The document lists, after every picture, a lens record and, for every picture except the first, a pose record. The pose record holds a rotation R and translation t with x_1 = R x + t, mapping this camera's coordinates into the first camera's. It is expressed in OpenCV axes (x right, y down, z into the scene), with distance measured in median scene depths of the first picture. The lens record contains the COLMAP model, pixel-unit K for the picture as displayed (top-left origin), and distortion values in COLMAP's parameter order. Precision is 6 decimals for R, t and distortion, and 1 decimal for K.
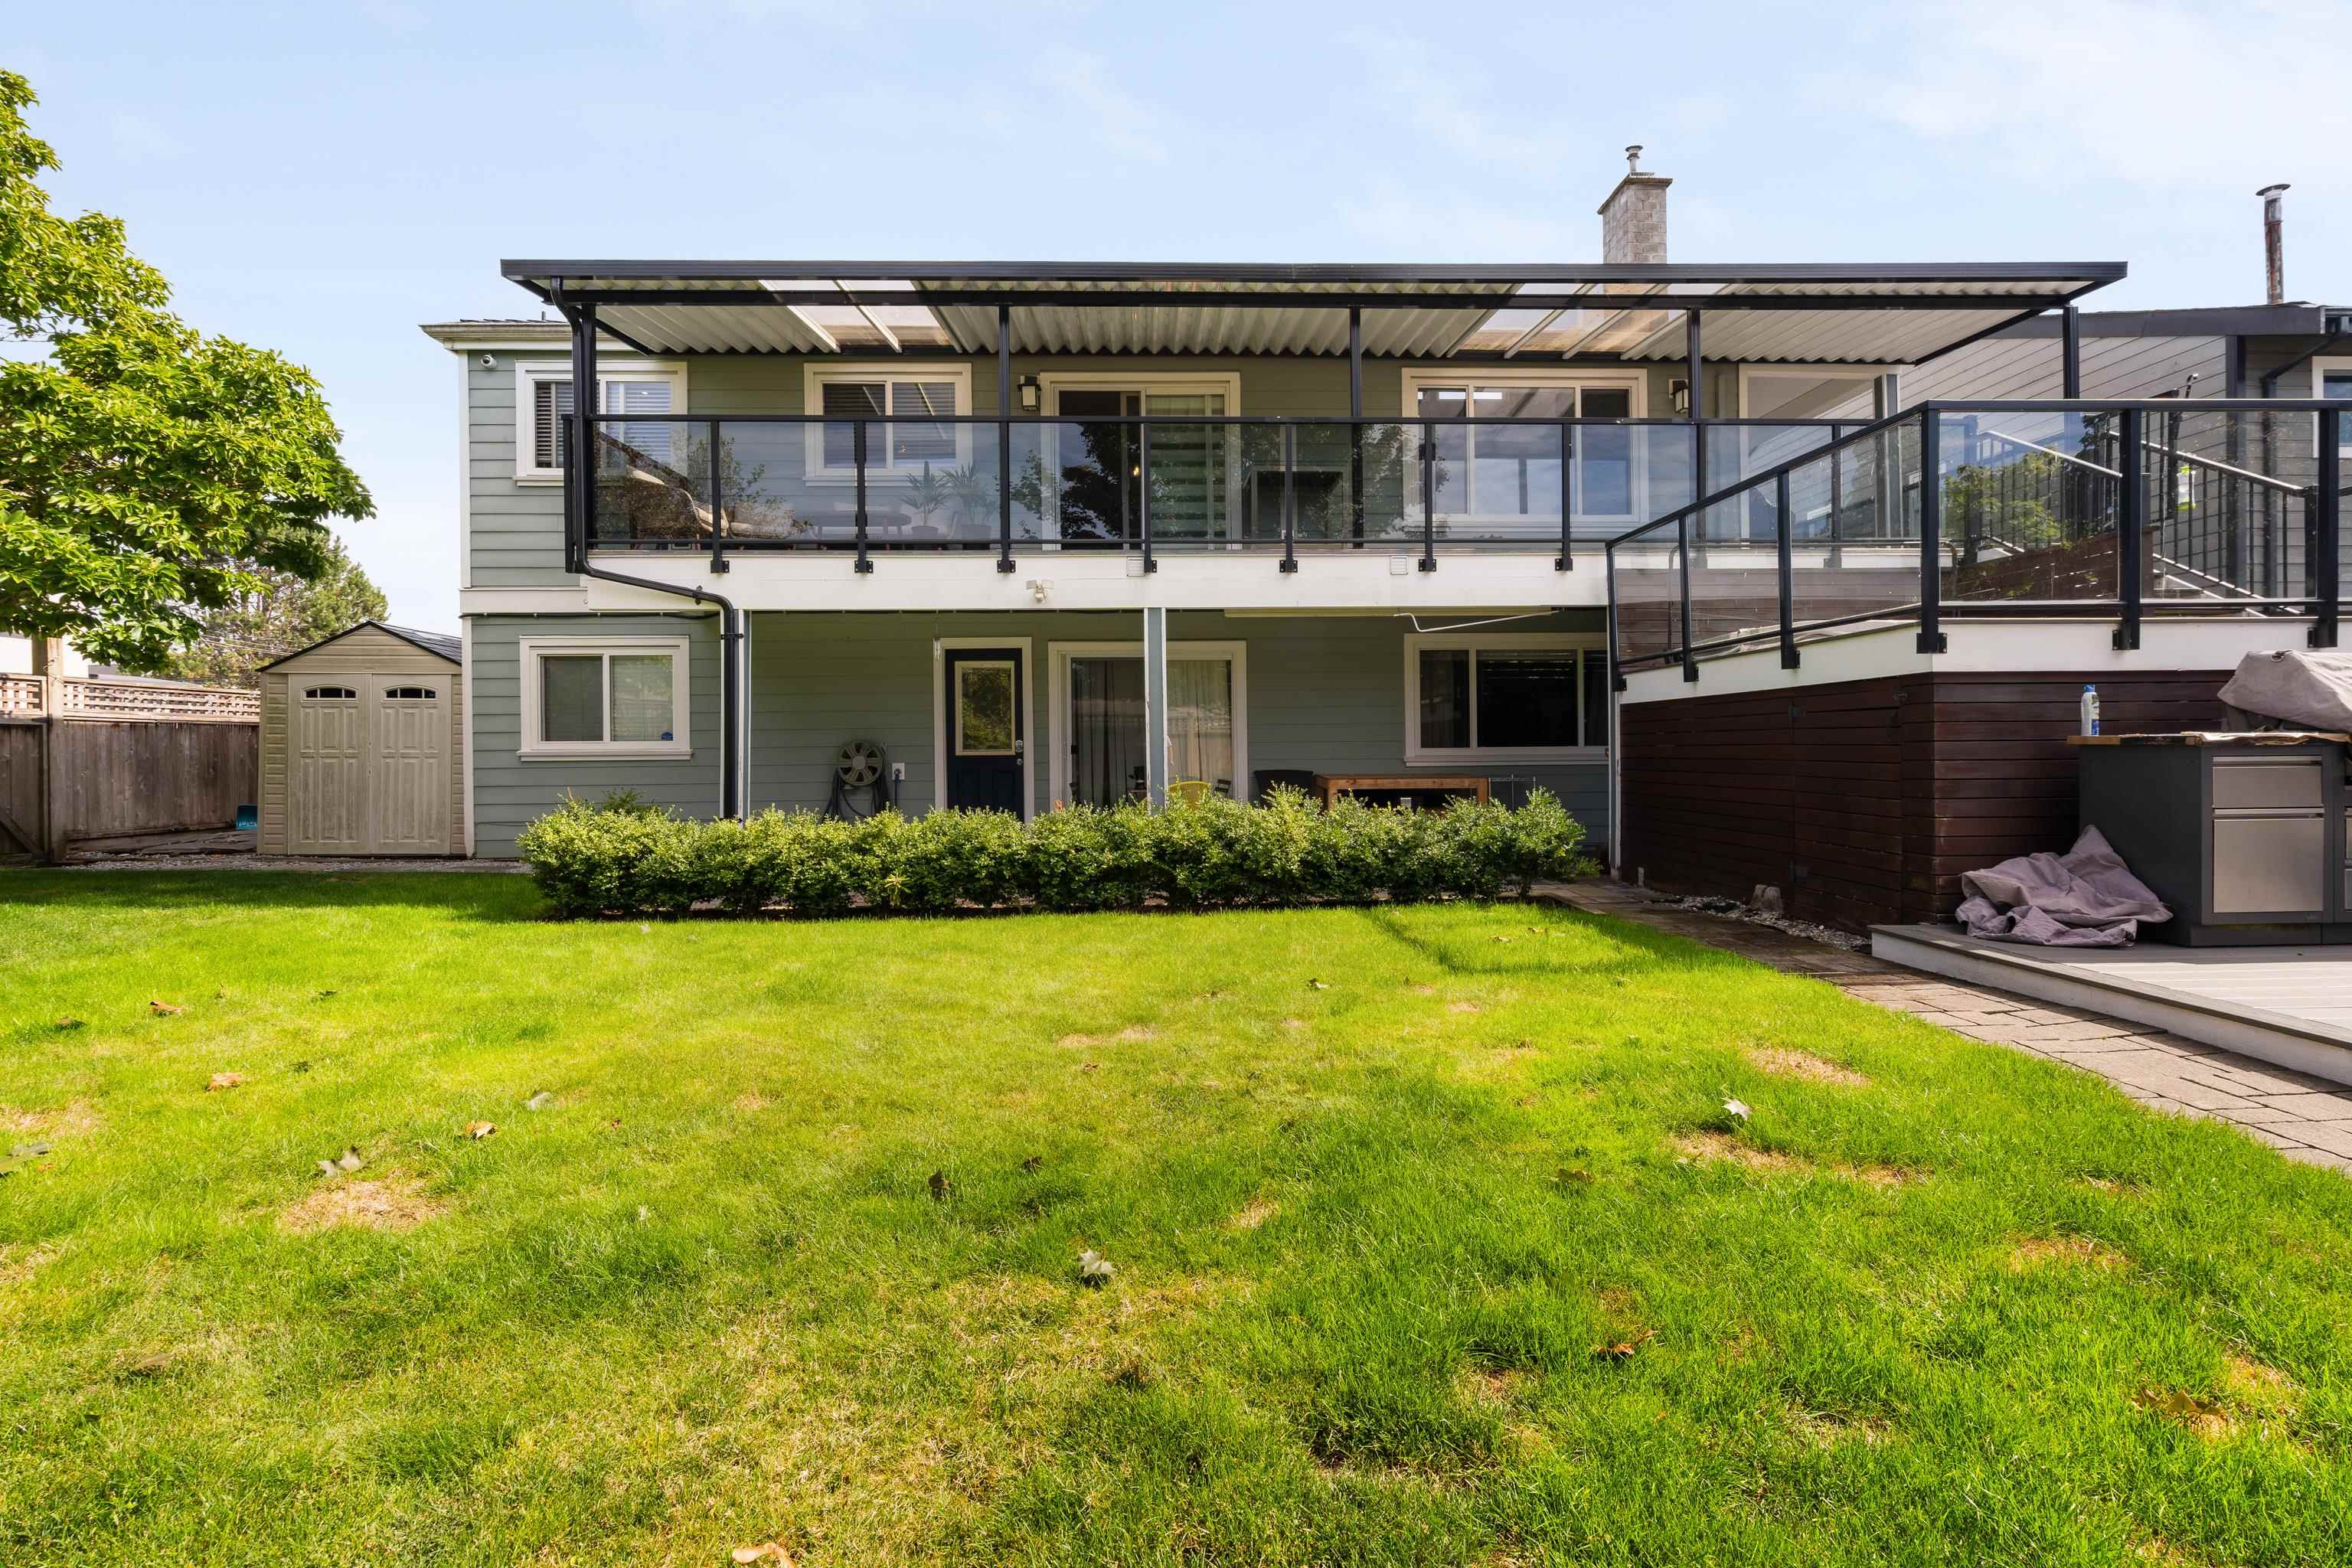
lens RADIAL K [[1071.6, 0, 1172.9], [0, 1071.6, 769.5], [0, 0, 1]] dist [-0.013575, -0.000057]
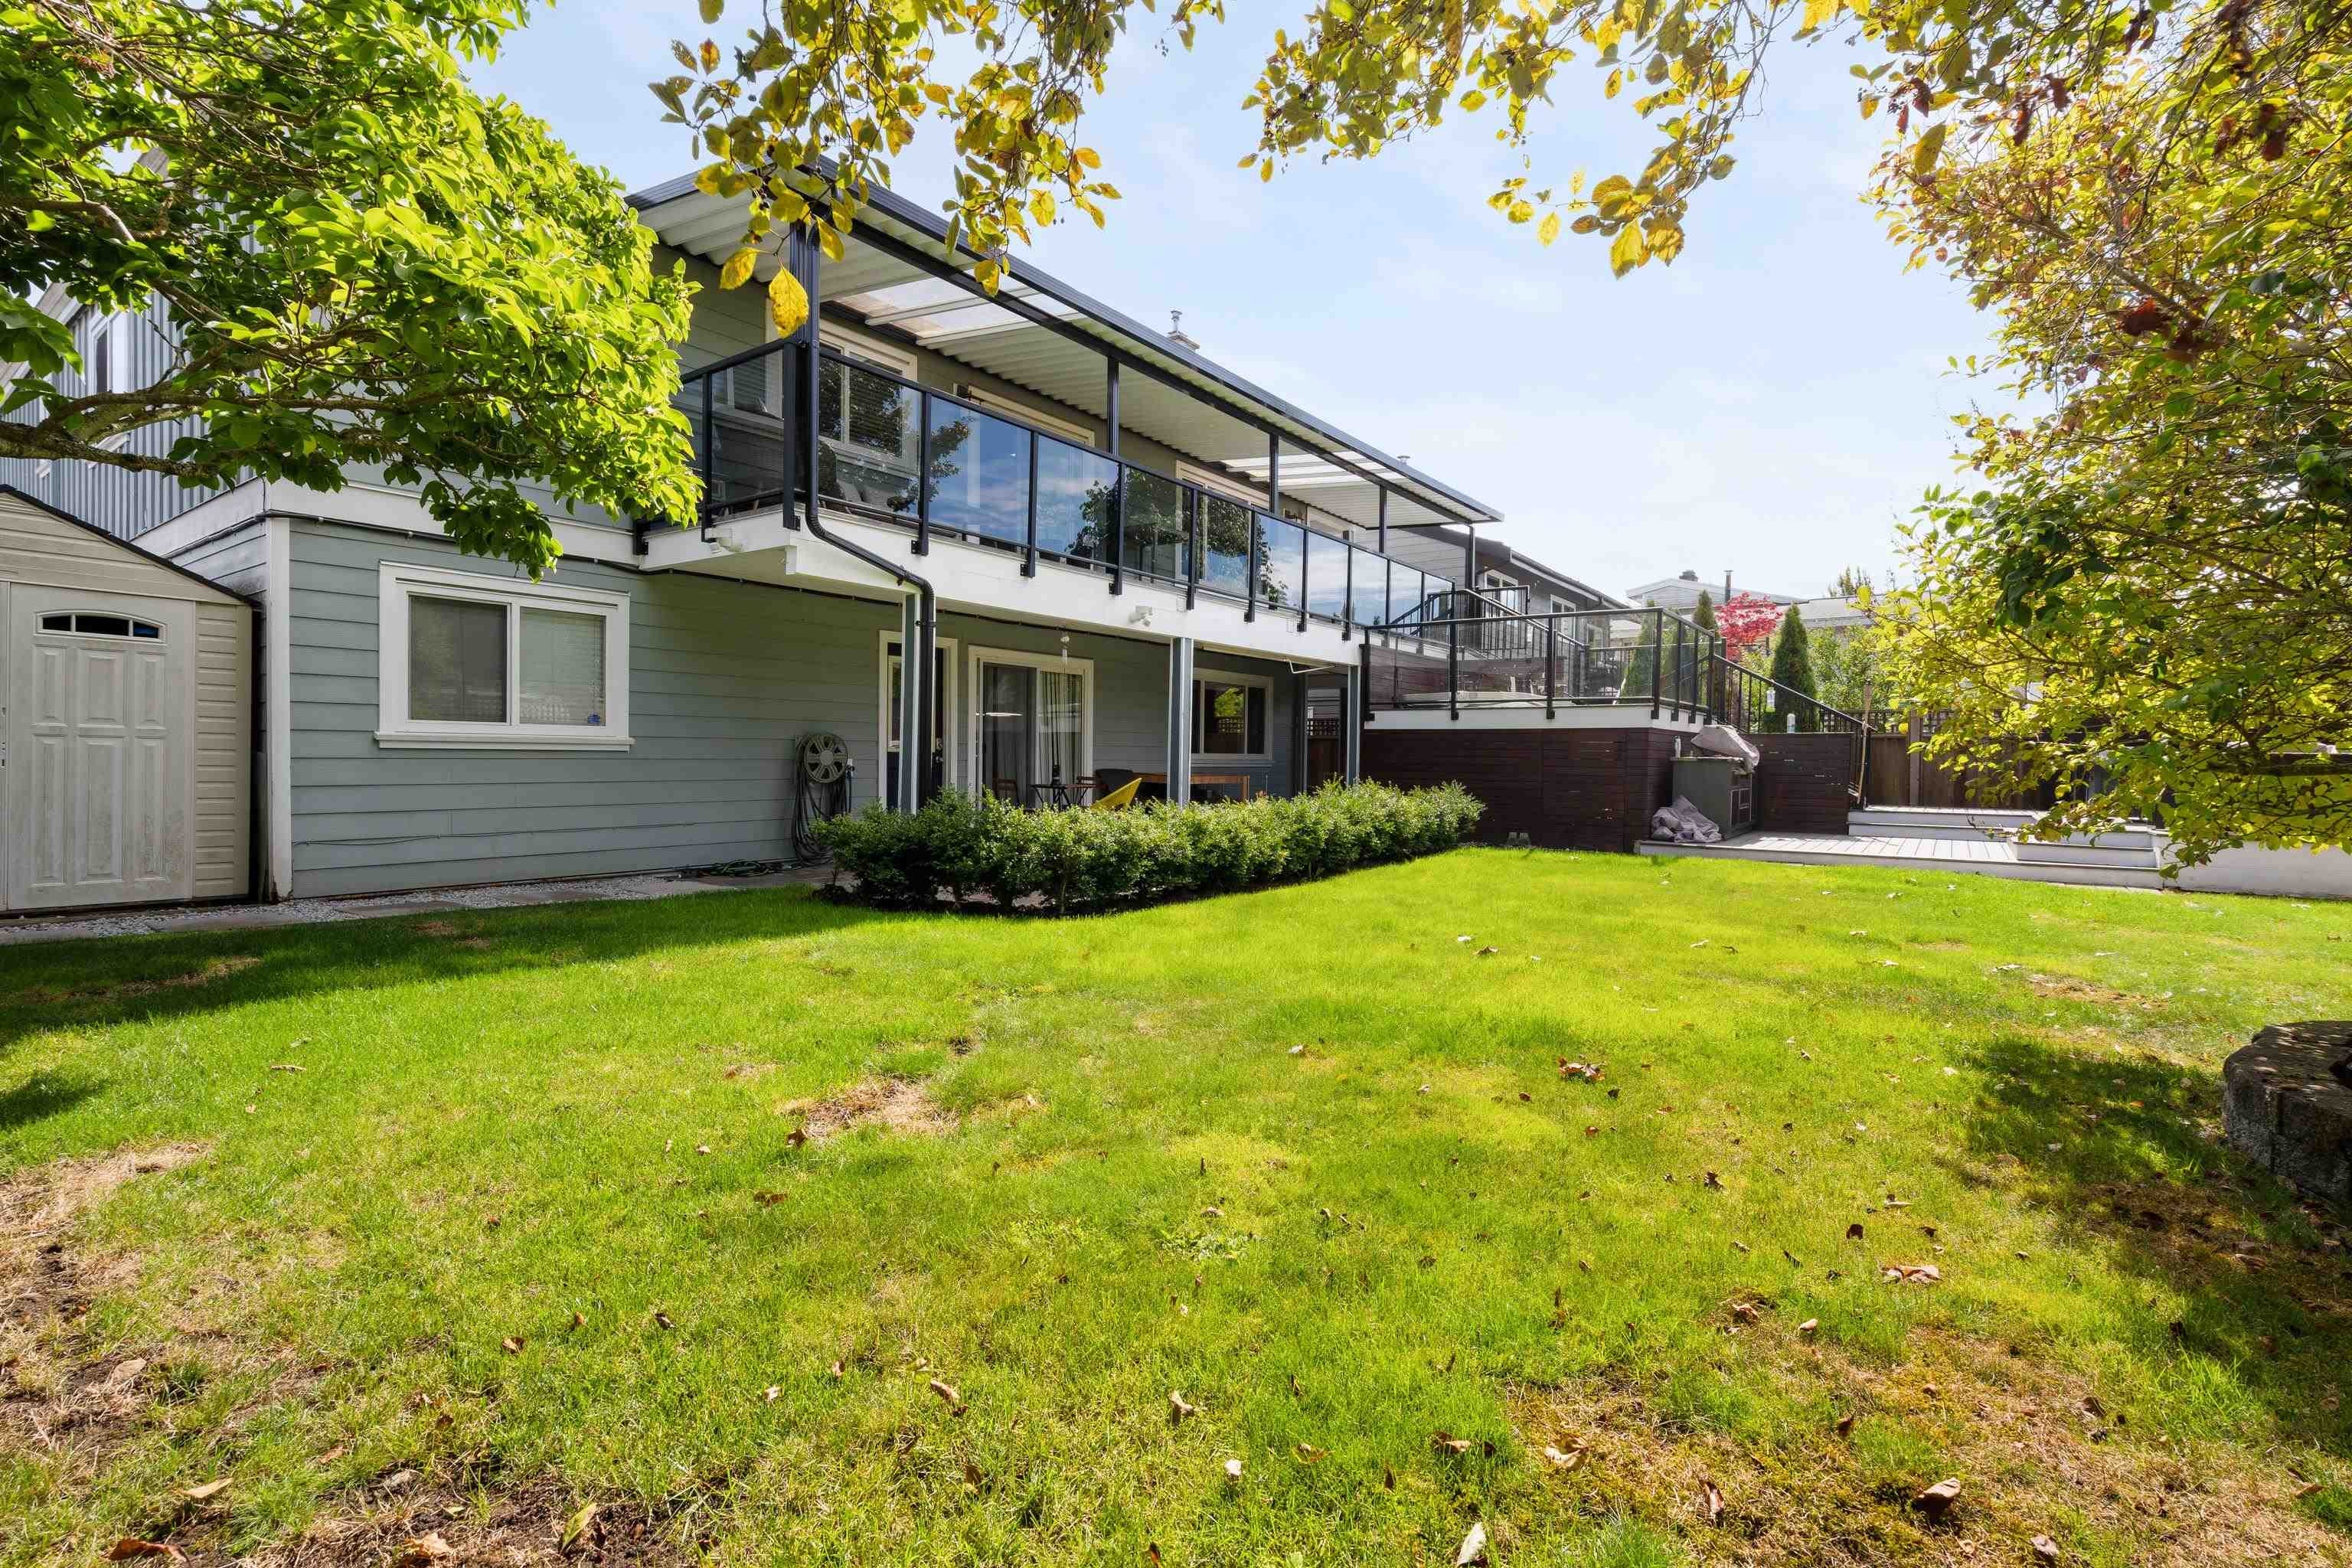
lens RADIAL K [[1071.6, 0, 1178.4], [0, 1071.6, 777.7], [0, 0, 1]] dist [-0.013575, -0.000057]
pose [[0.618880, 0.000229, 0.785486, -0.826822], [-0.006165, 0.999971, 0.004565, 0.004746], [-0.785462, -0.007668, 0.618863, 0.192997]]
